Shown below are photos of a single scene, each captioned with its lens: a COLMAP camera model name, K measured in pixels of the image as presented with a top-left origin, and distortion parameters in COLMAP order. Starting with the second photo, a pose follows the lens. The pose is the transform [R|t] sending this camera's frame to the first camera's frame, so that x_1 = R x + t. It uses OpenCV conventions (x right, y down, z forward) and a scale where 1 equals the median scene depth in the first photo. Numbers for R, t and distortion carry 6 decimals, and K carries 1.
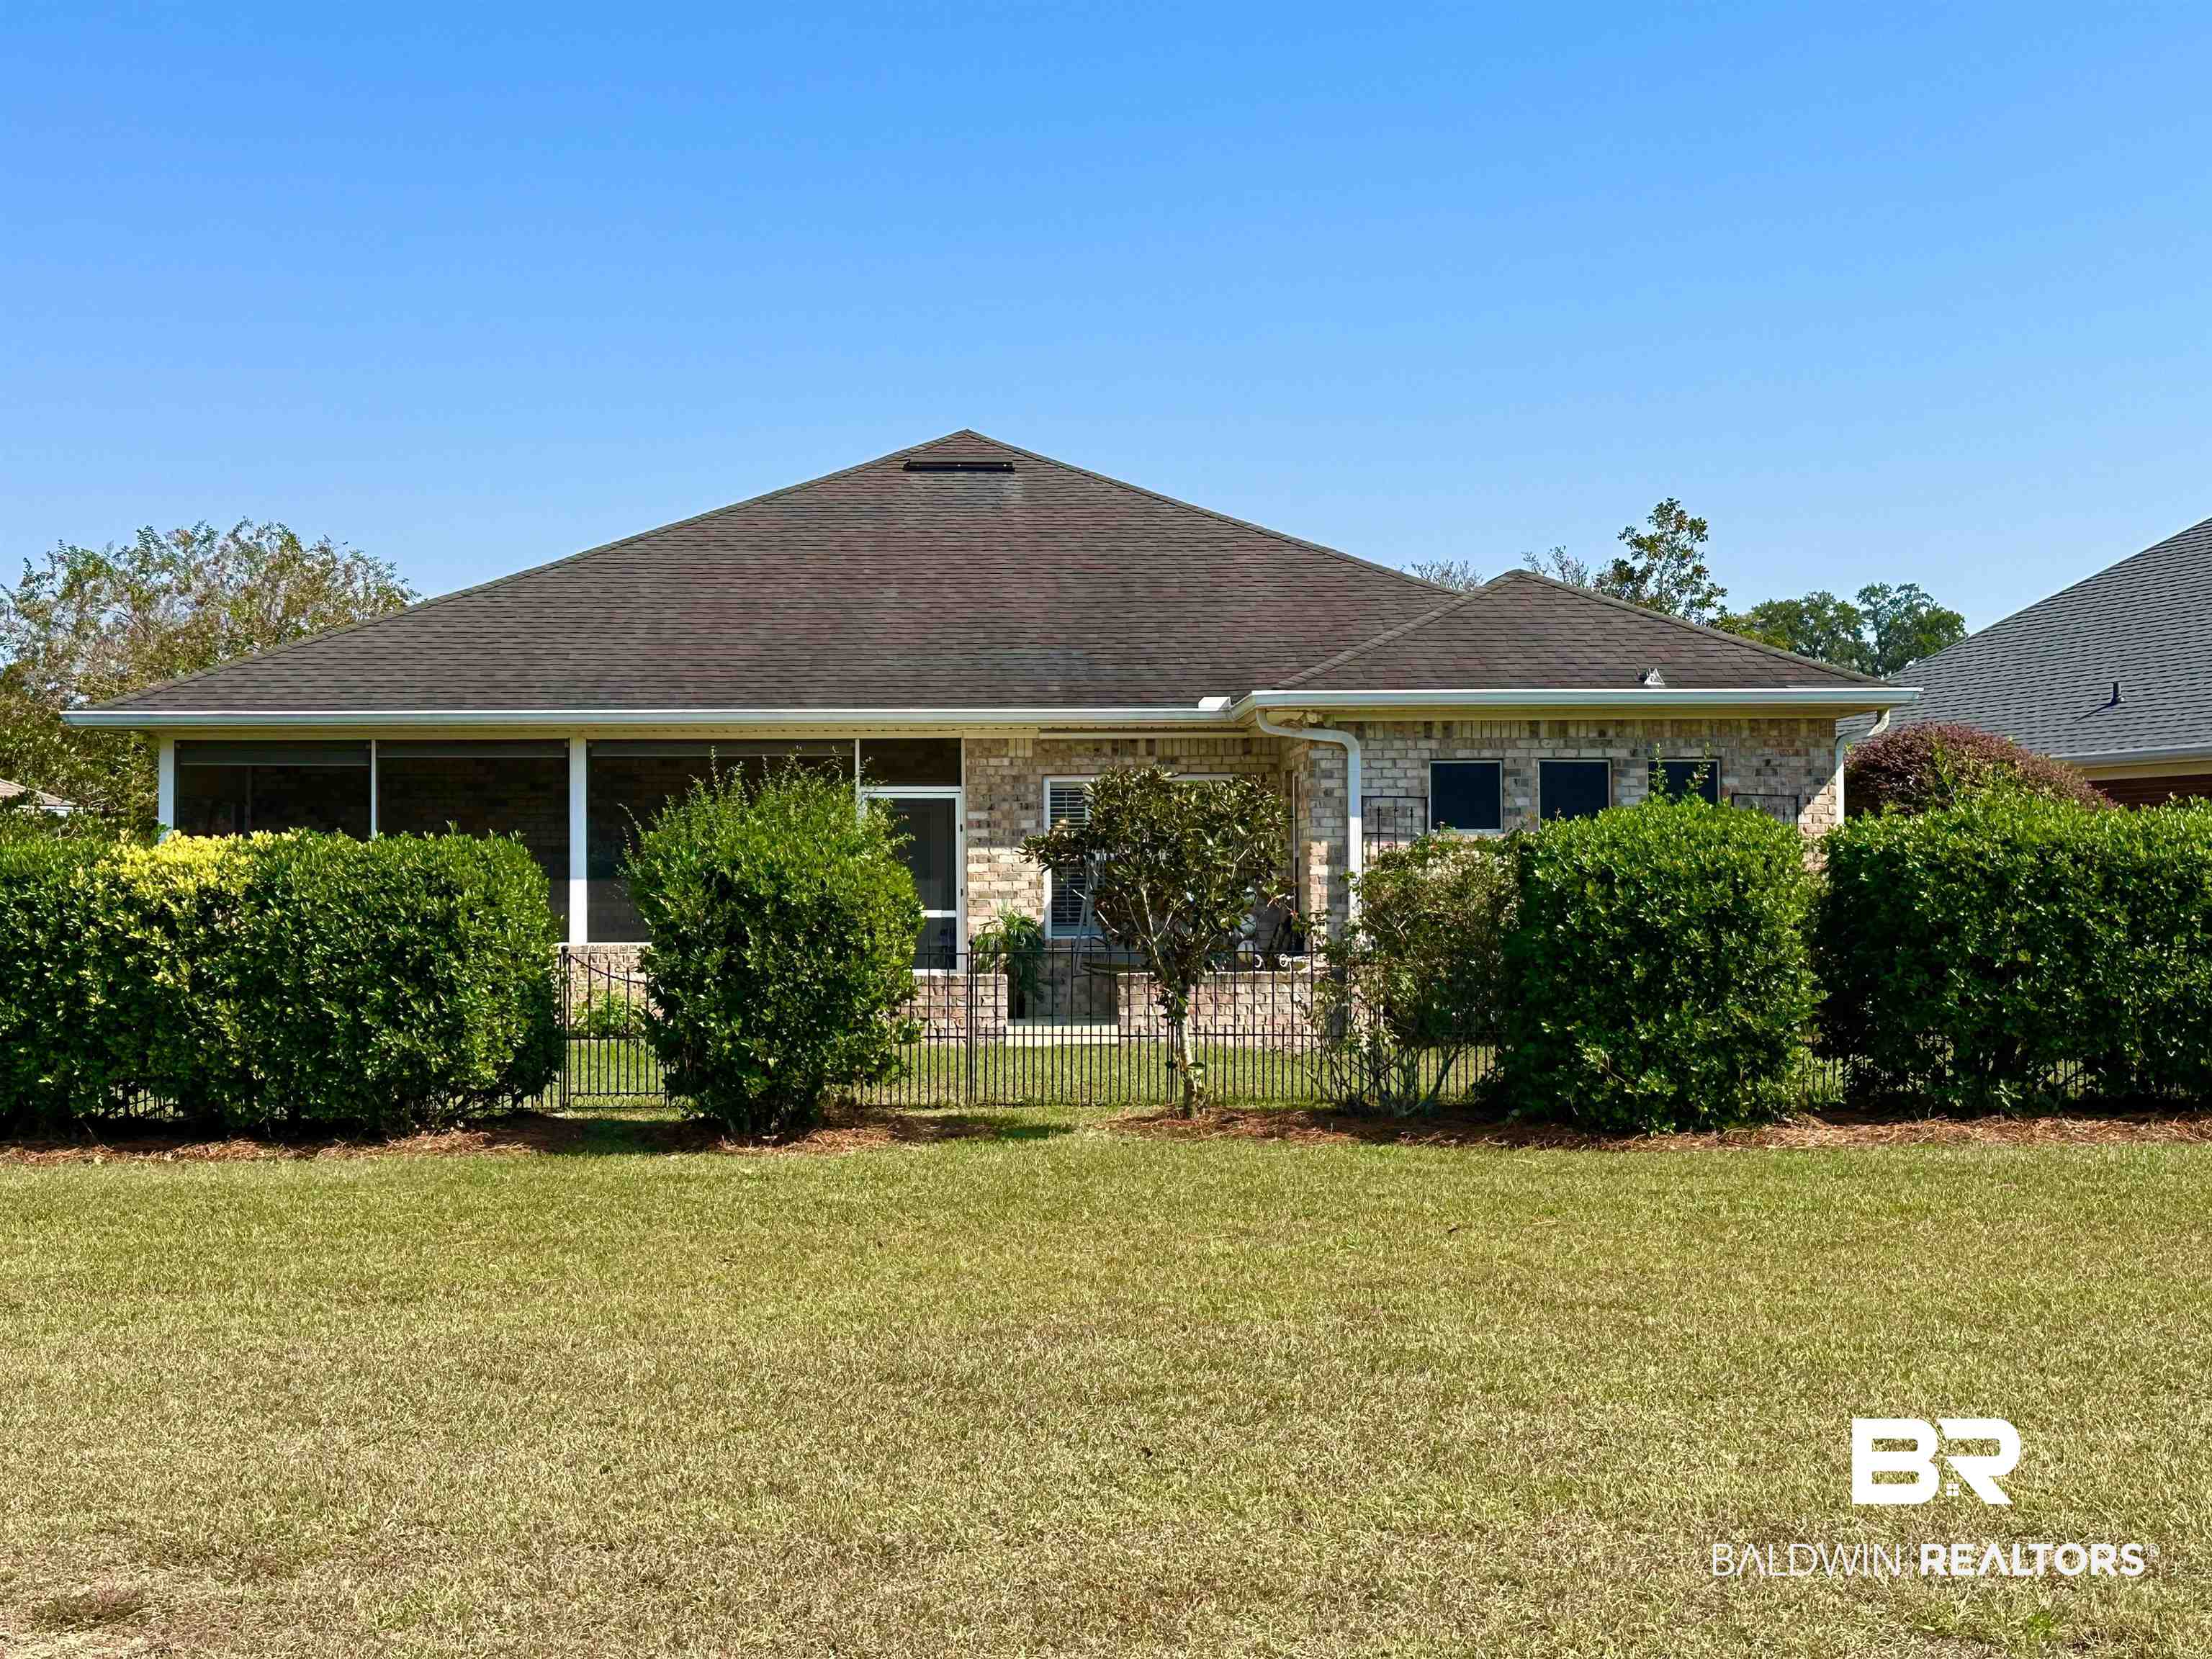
lens RADIAL K [[2707.1, 0, 1107.1], [0, 2707.1, 830.4], [0, 0, 1]] dist [0.020593, 0.000000]
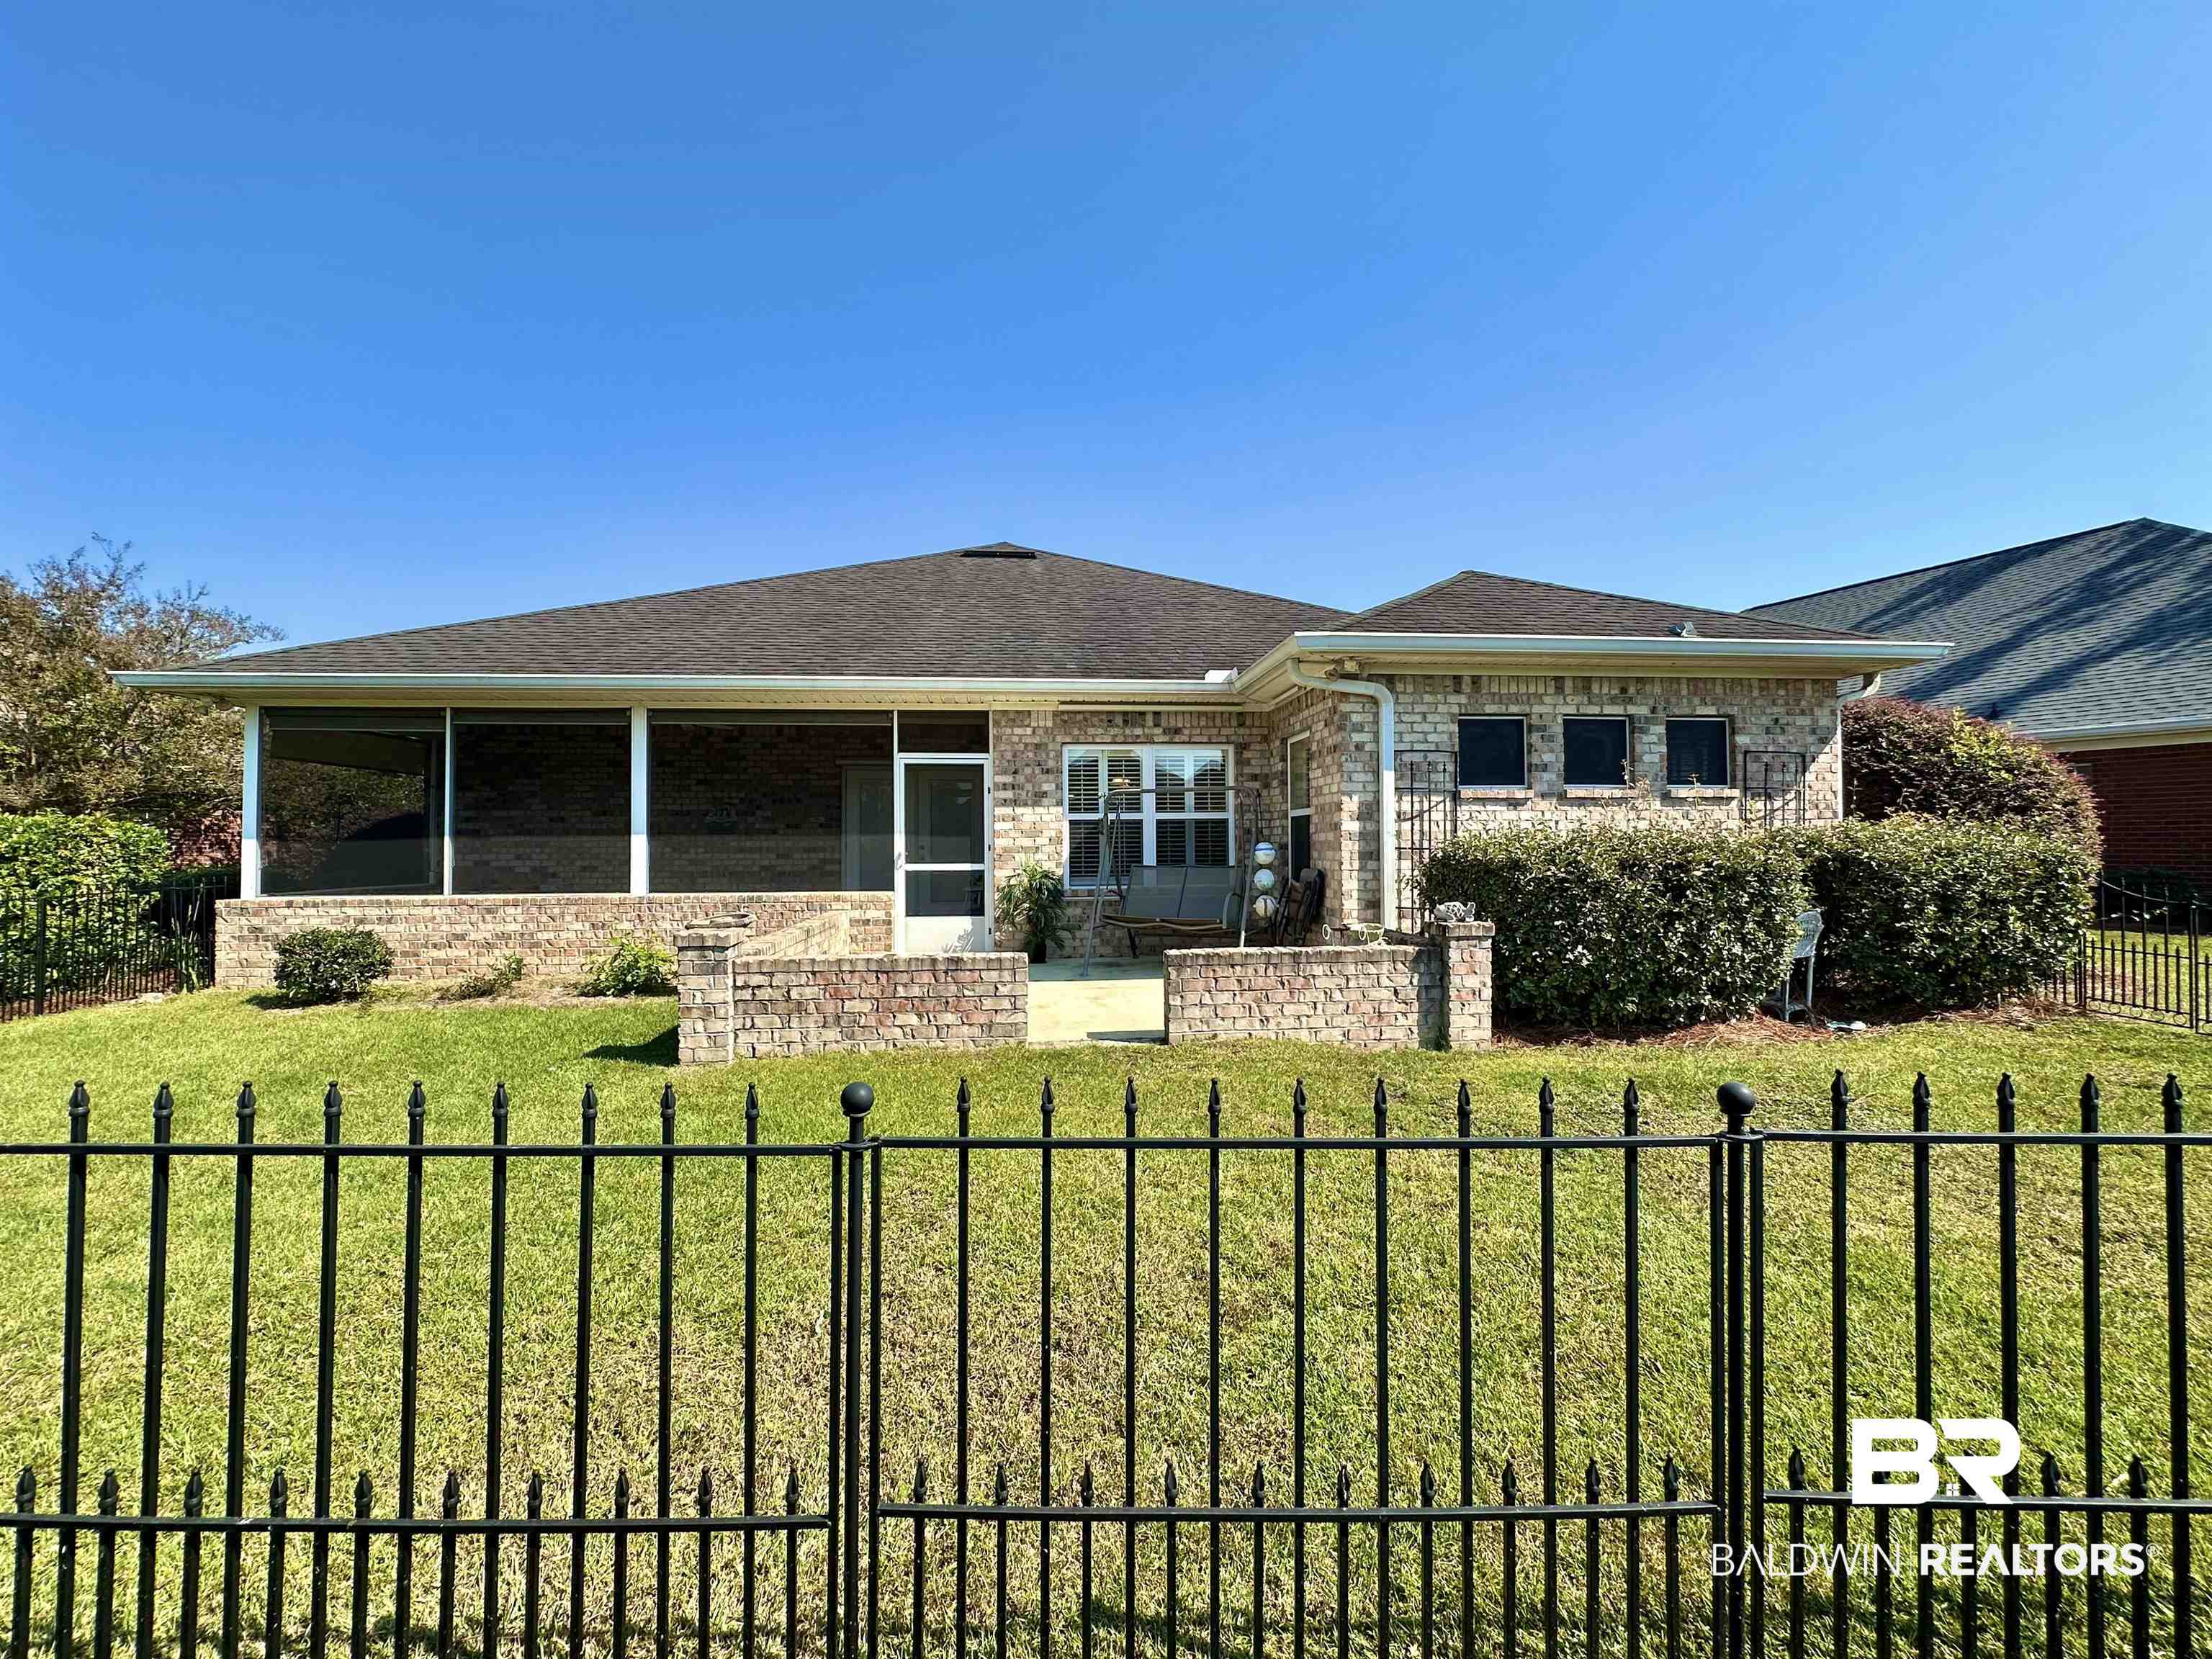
lens RADIAL K [[896.4, 0, 1103.0], [0, 896.4, 831.9], [0, 0, 1]] dist [-0.001141, -0.000255]
pose [[0.999181, 0.000381, 0.040460, -0.023229], [-0.000879, 0.999924, 0.012276, 0.012675], [-0.040452, -0.012301, 0.999106, 0.672214]]
